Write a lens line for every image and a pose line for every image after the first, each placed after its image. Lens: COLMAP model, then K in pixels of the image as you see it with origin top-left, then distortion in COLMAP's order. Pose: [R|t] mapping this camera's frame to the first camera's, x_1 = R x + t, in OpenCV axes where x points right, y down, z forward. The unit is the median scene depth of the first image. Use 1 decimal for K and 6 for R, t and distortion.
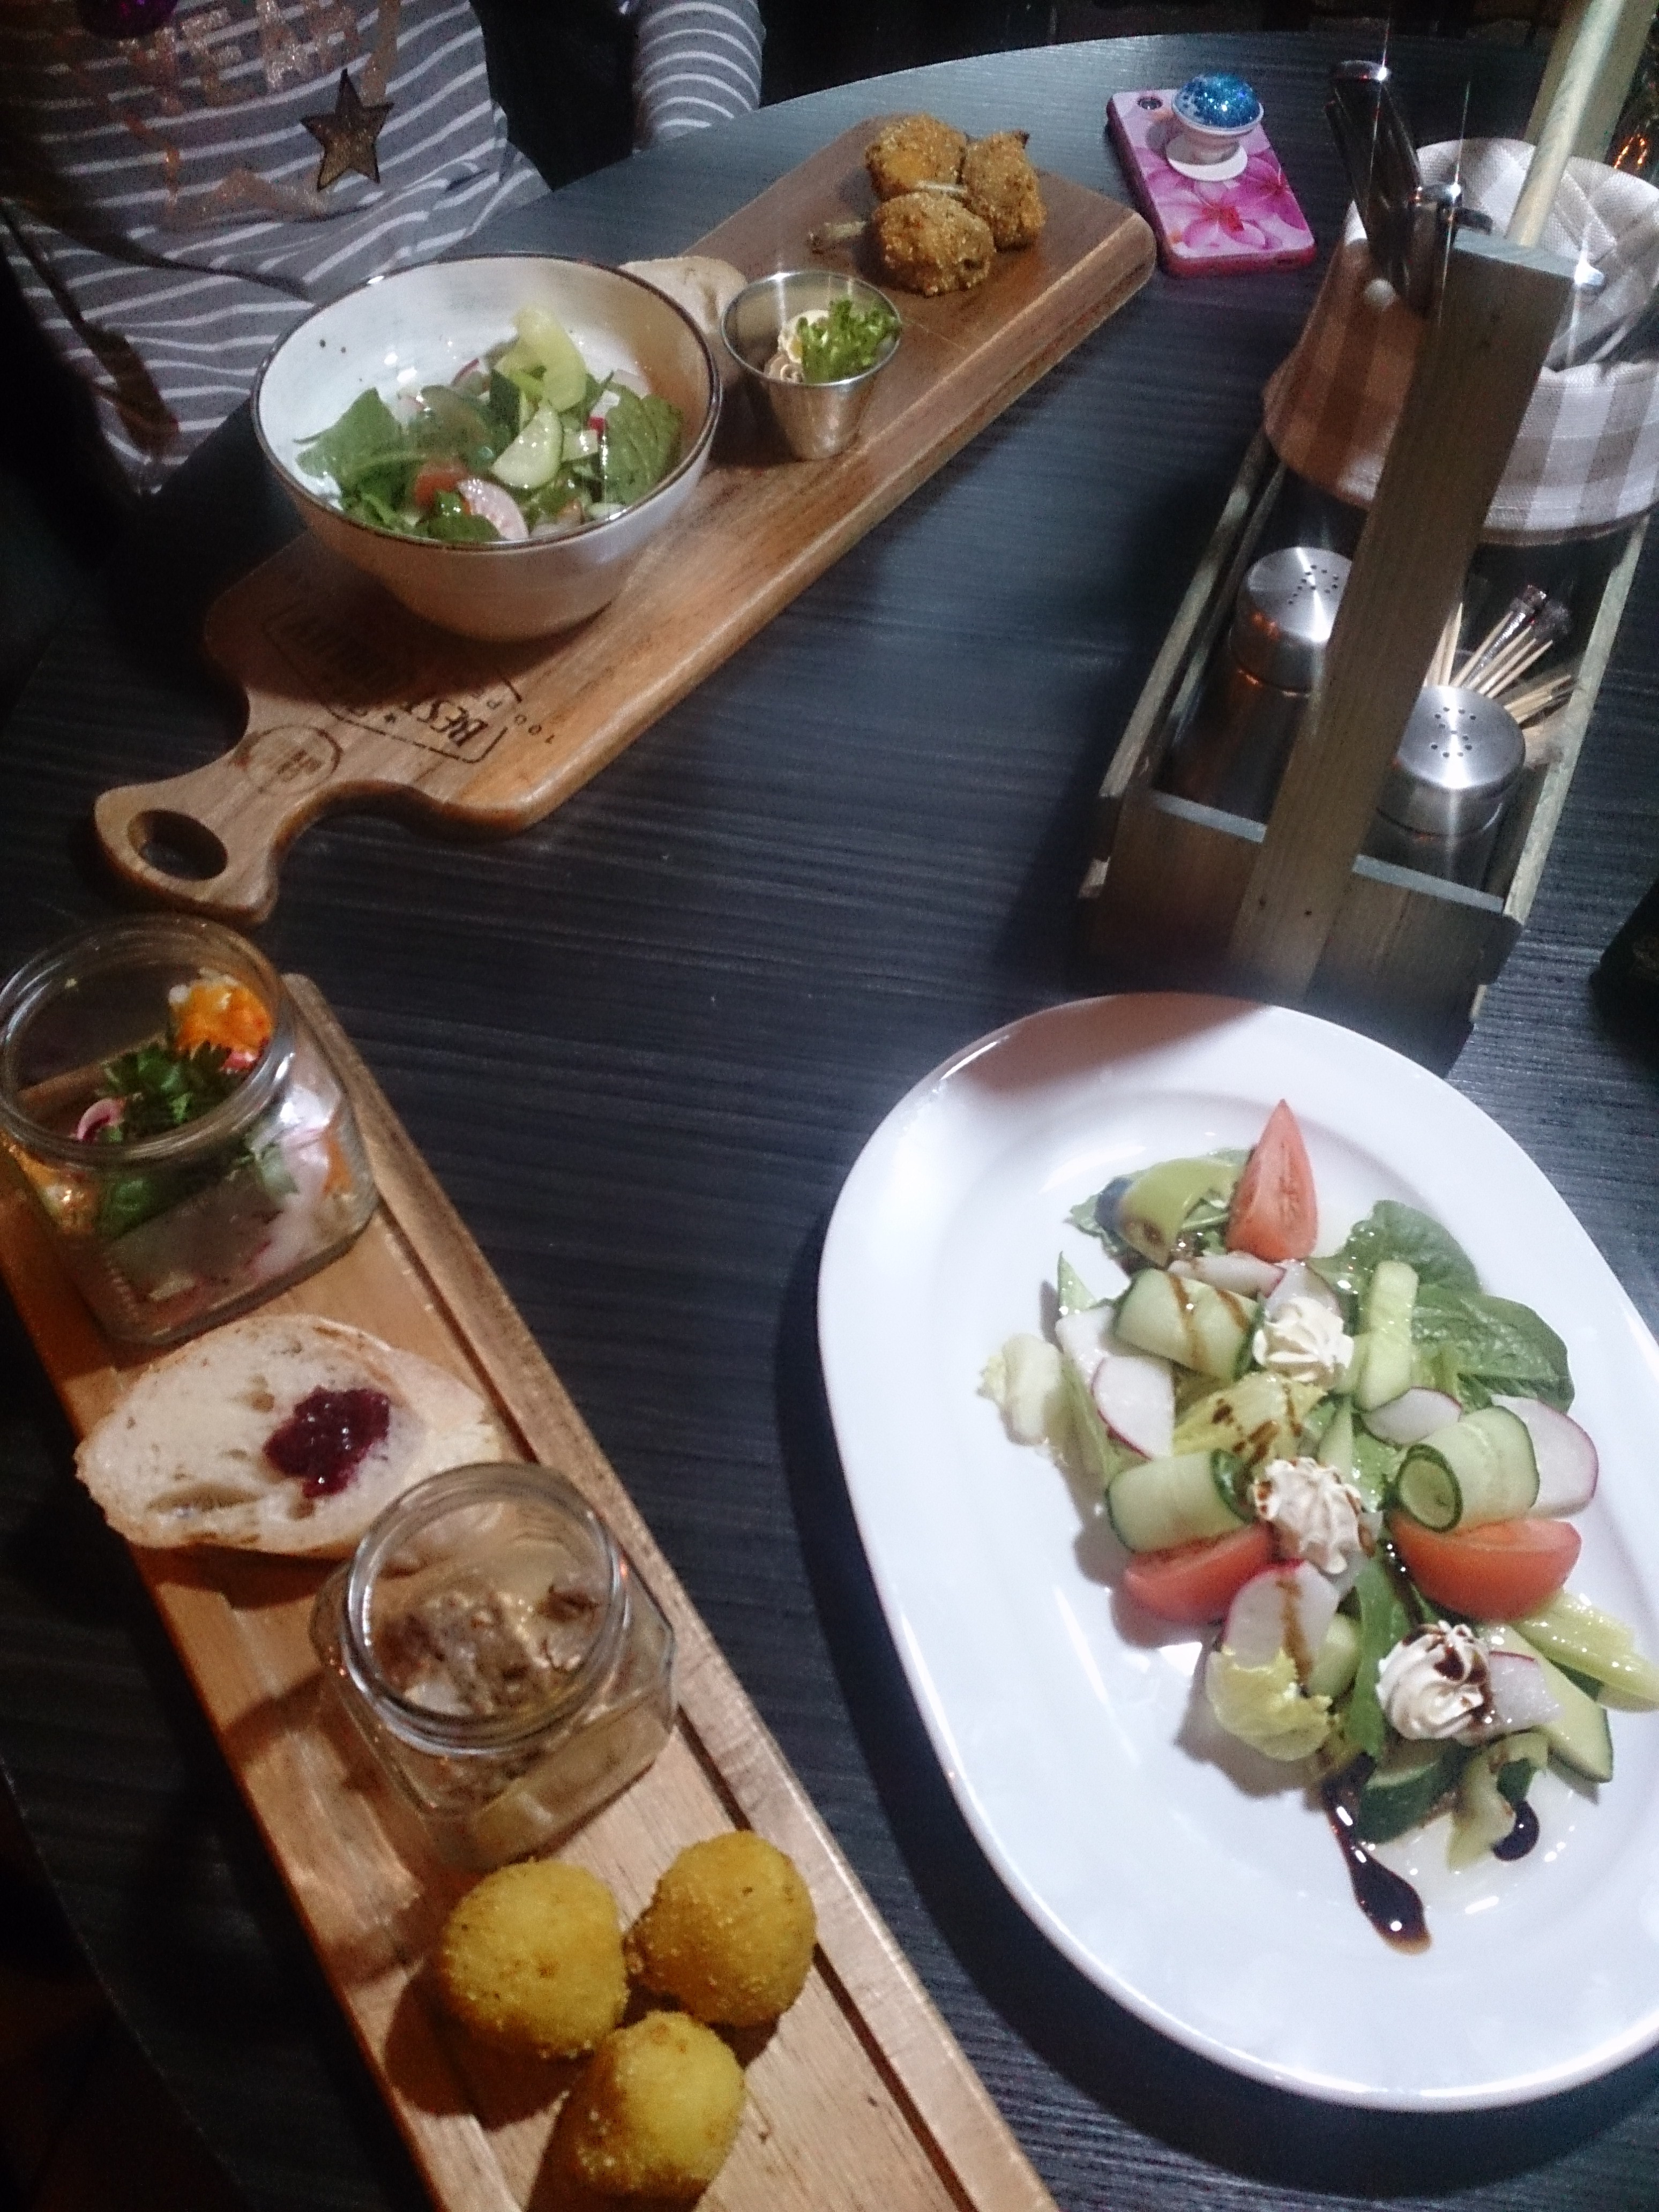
lens RADIAL K [[1538.6, 0, 829.5], [0, 1538.6, 1106.0], [0, 0, 1]] dist [0.002206, -0.075494]
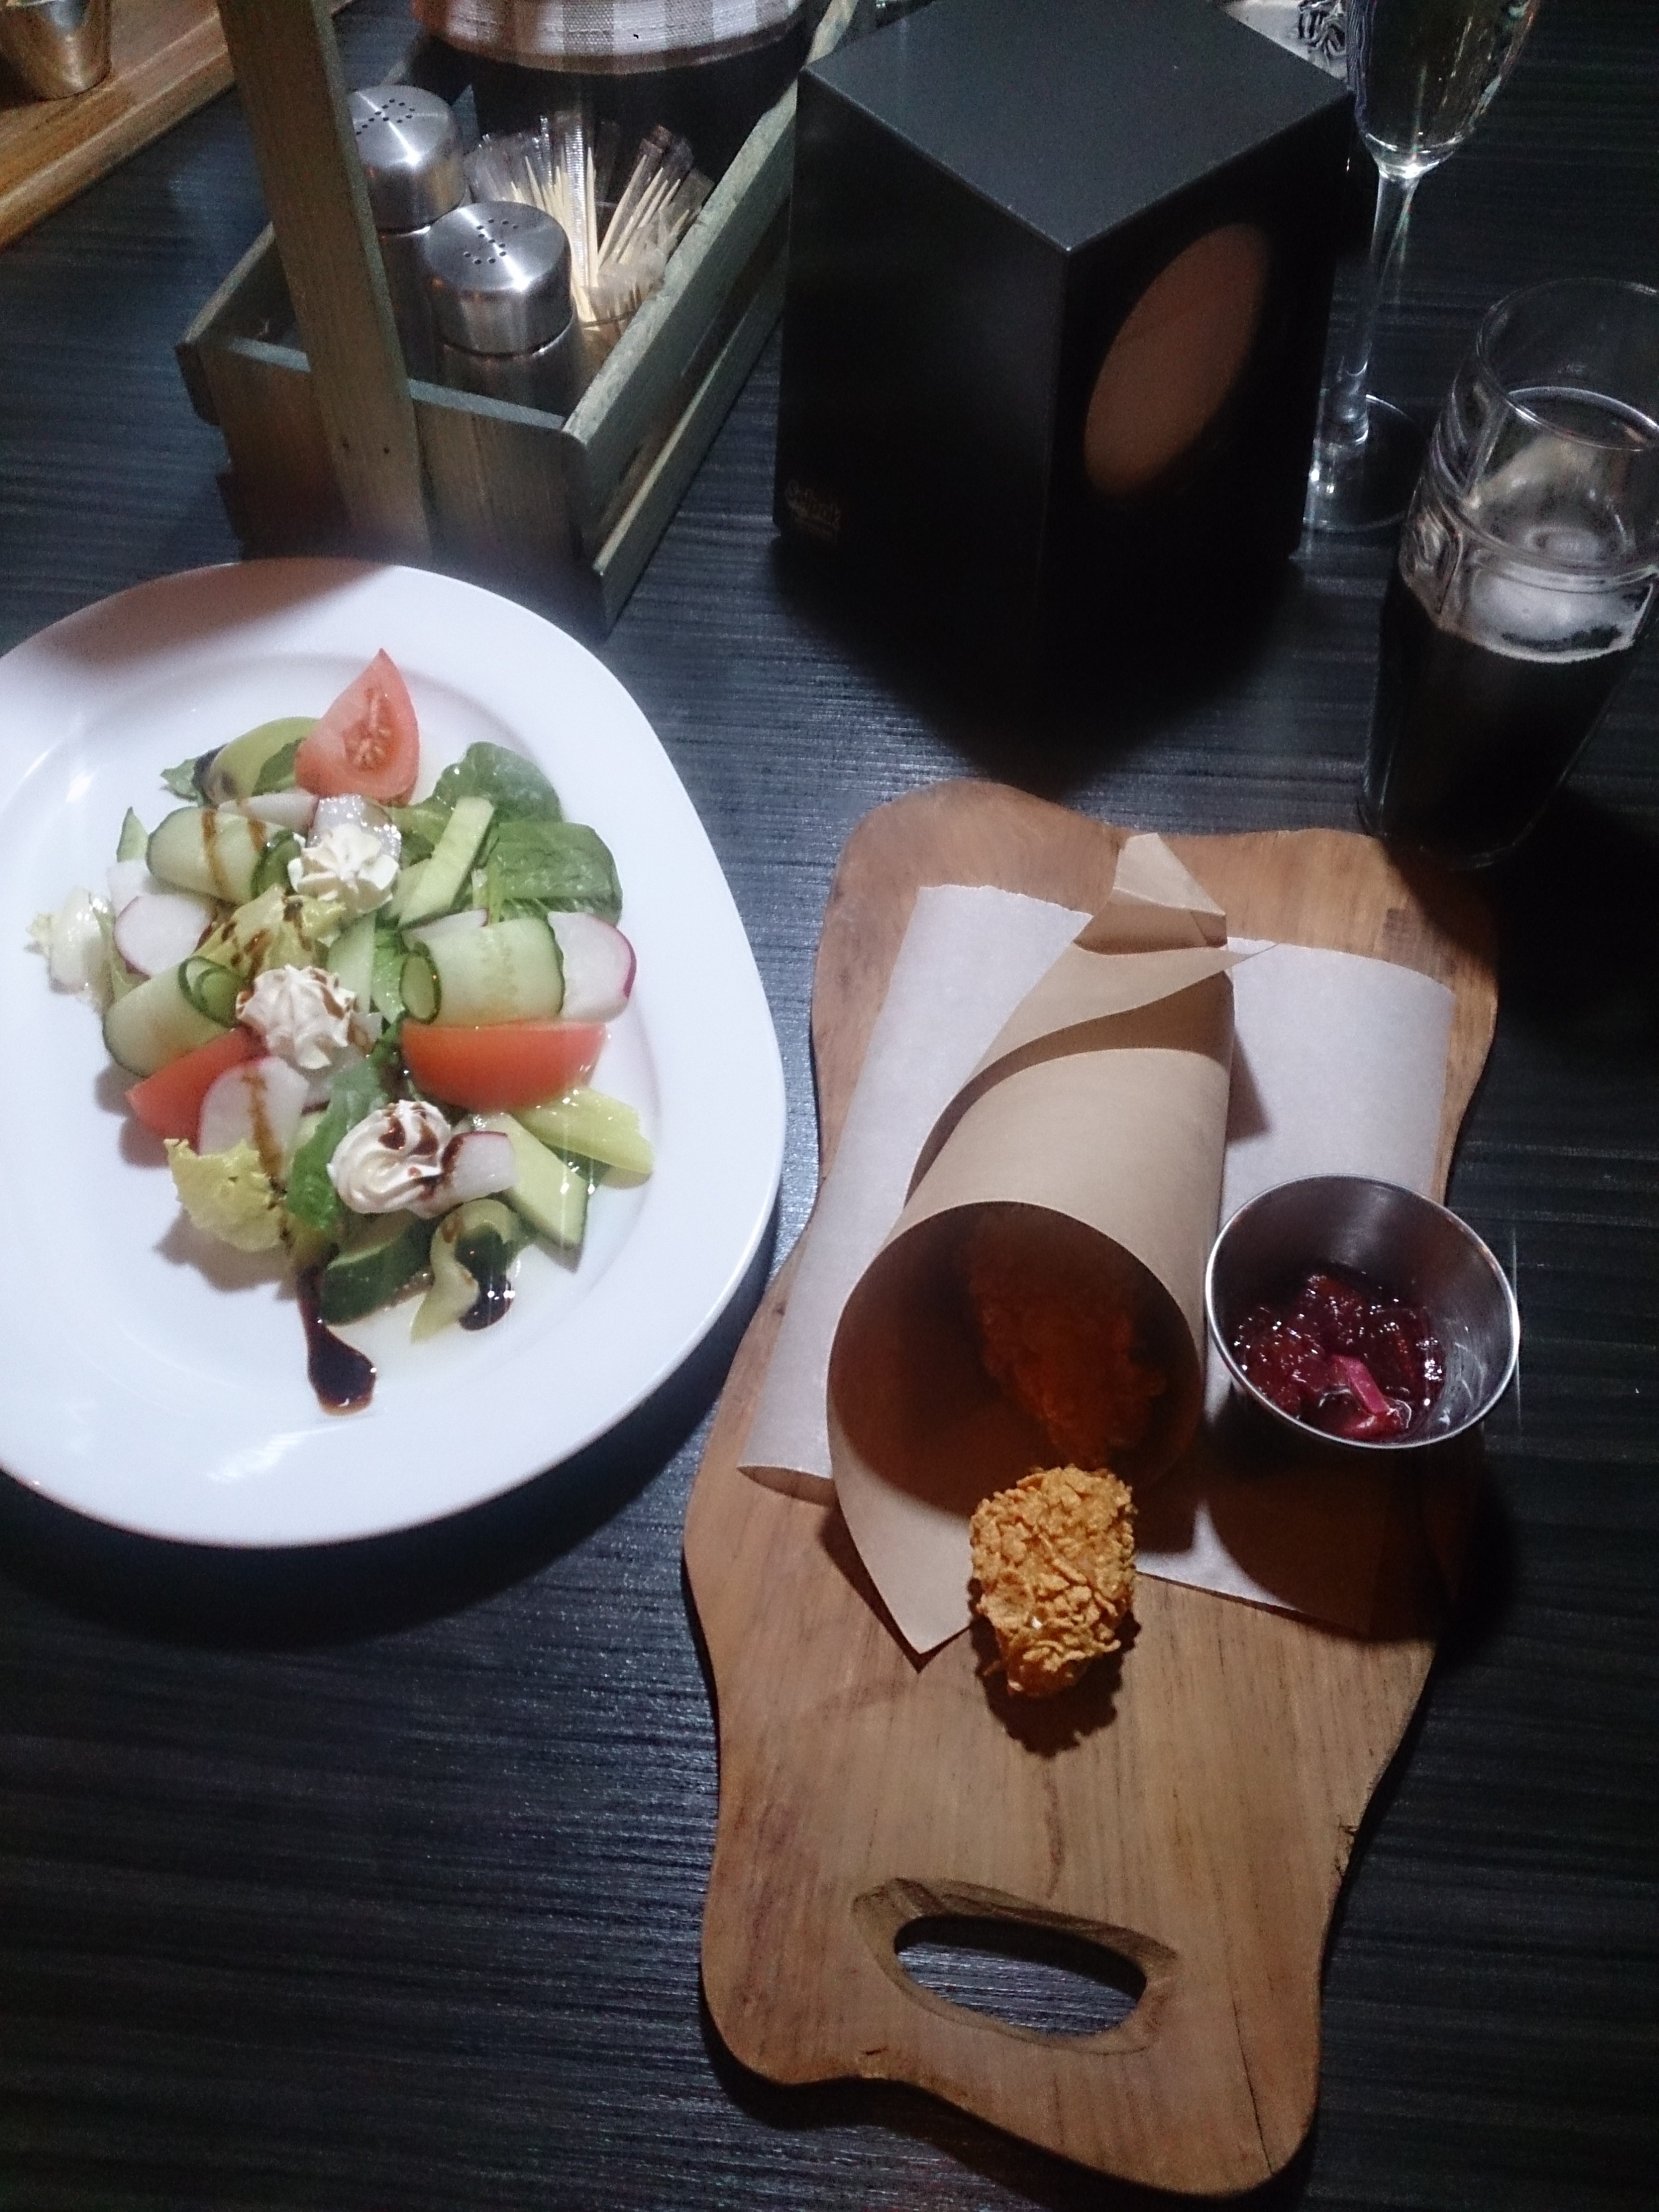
lens RADIAL K [[1538.6, 0, 829.5], [0, 1538.6, 1106.0], [0, 0, 1]] dist [0.002206, -0.075494]
pose [[0.993152, -0.071580, 0.092333, 0.533183], [0.064205, 0.994683, 0.080517, 0.254426], [-0.097605, -0.074037, 0.992467, -0.014405]]
